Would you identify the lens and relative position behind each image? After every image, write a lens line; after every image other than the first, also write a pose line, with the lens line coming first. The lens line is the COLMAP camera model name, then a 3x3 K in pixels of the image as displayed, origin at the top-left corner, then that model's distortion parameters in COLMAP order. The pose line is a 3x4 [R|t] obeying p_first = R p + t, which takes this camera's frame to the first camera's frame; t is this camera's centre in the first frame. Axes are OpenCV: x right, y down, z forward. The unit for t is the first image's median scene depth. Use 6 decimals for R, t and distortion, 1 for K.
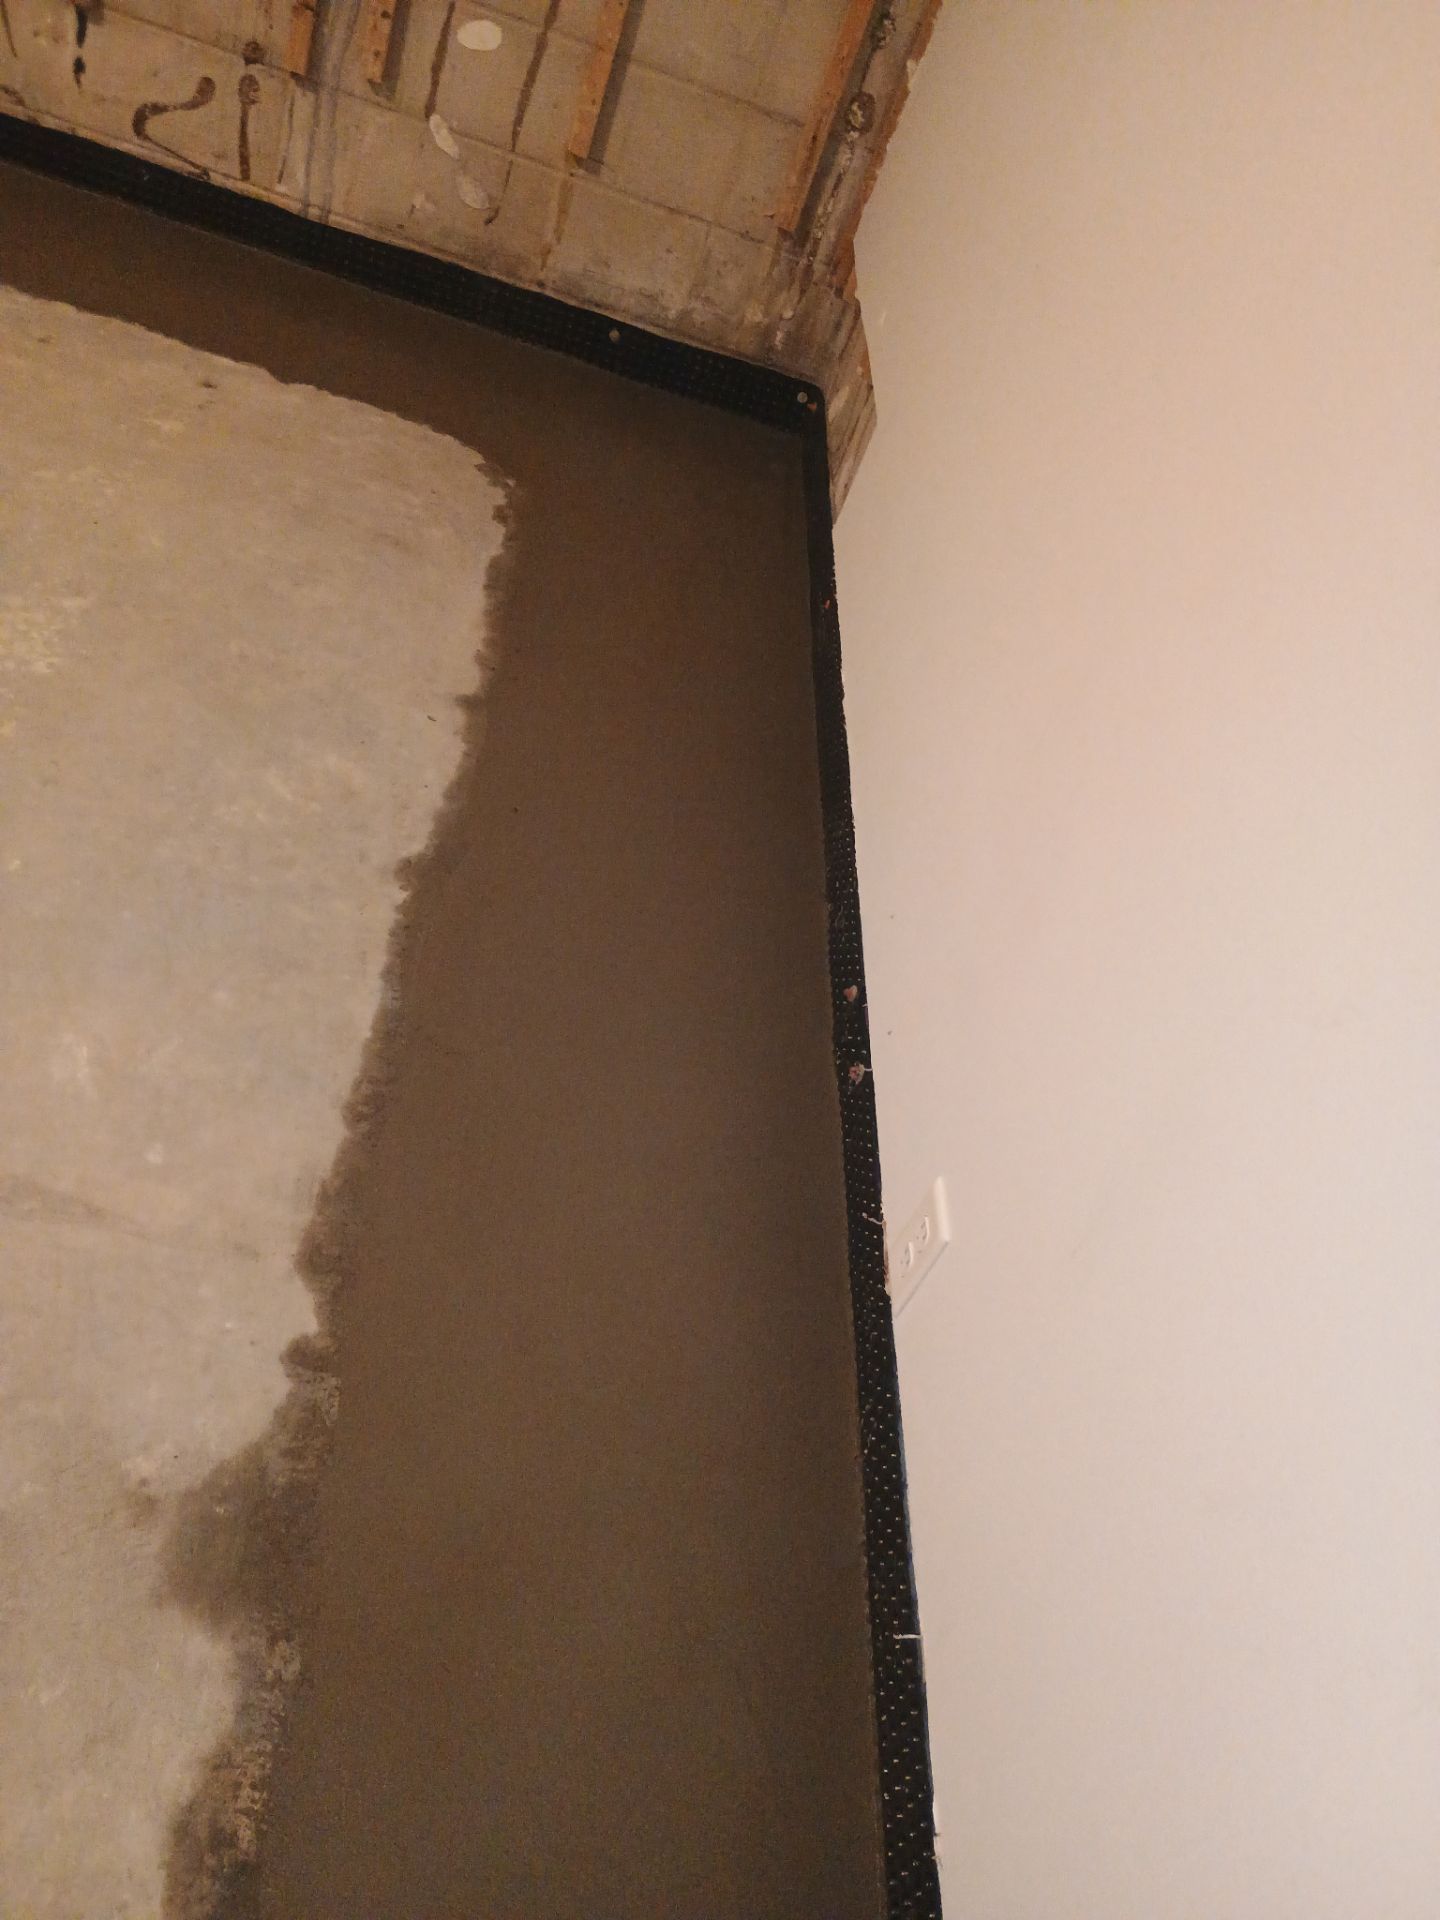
lens RADIAL K [[1690.9, 0, 720.0], [0, 1690.9, 960.0], [0, 0, 1]] dist [0.042808, -0.007546]
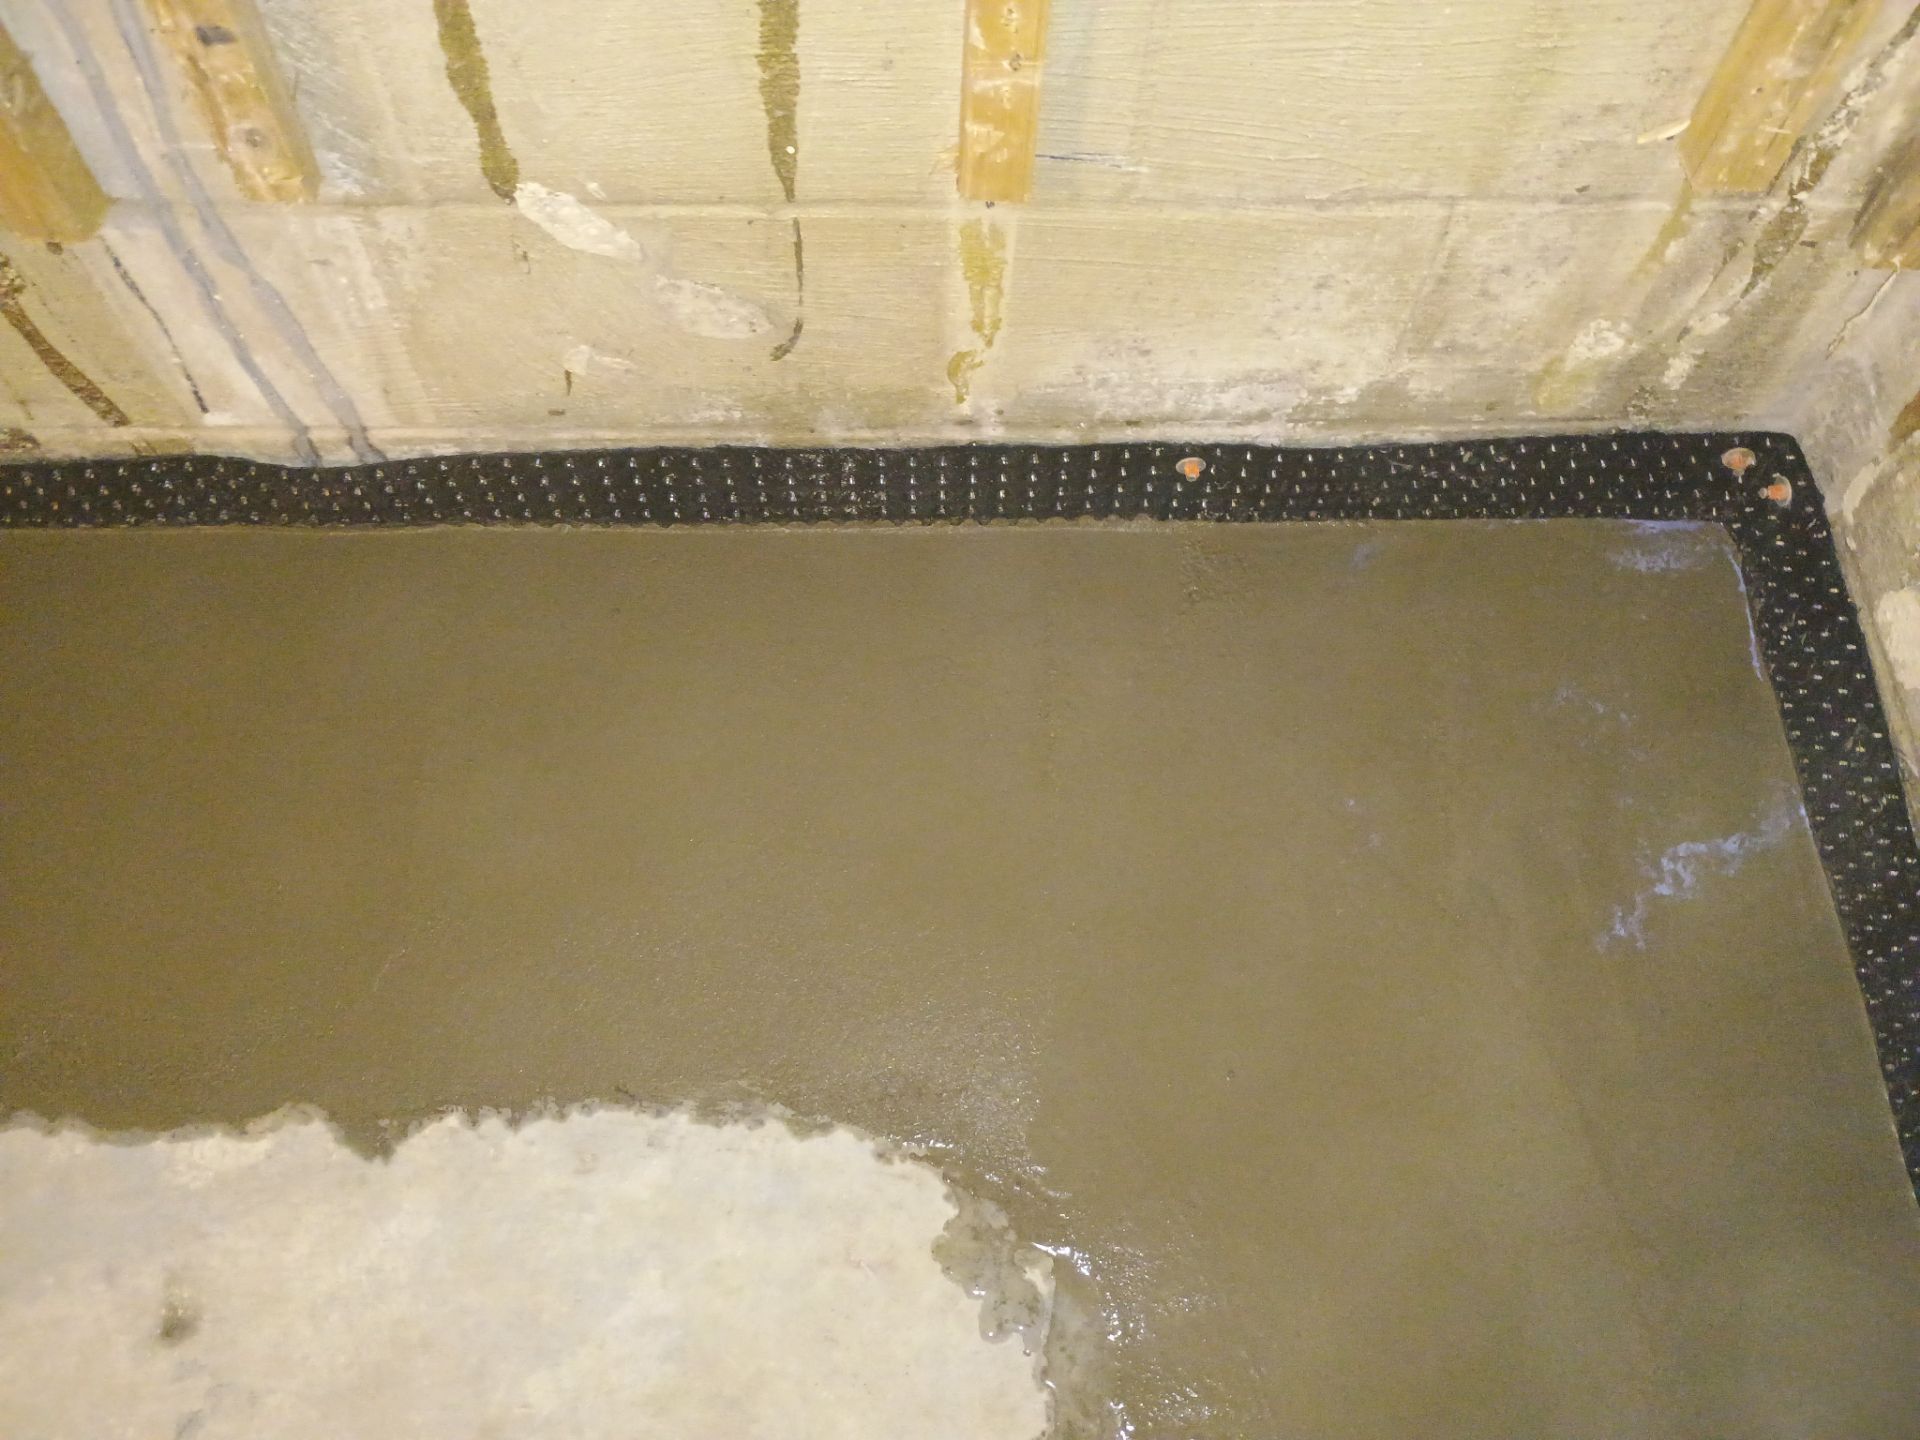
lens RADIAL K [[1690.9, 0, 960.0], [0, 1690.9, 720.0], [0, 0, 1]] dist [0.042808, -0.007546]
pose [[0.955756, -0.169825, -0.240187, -0.032906], [0.246872, 0.907062, 0.341016, -0.473427], [0.159952, -0.385224, 0.908855, 0.669956]]
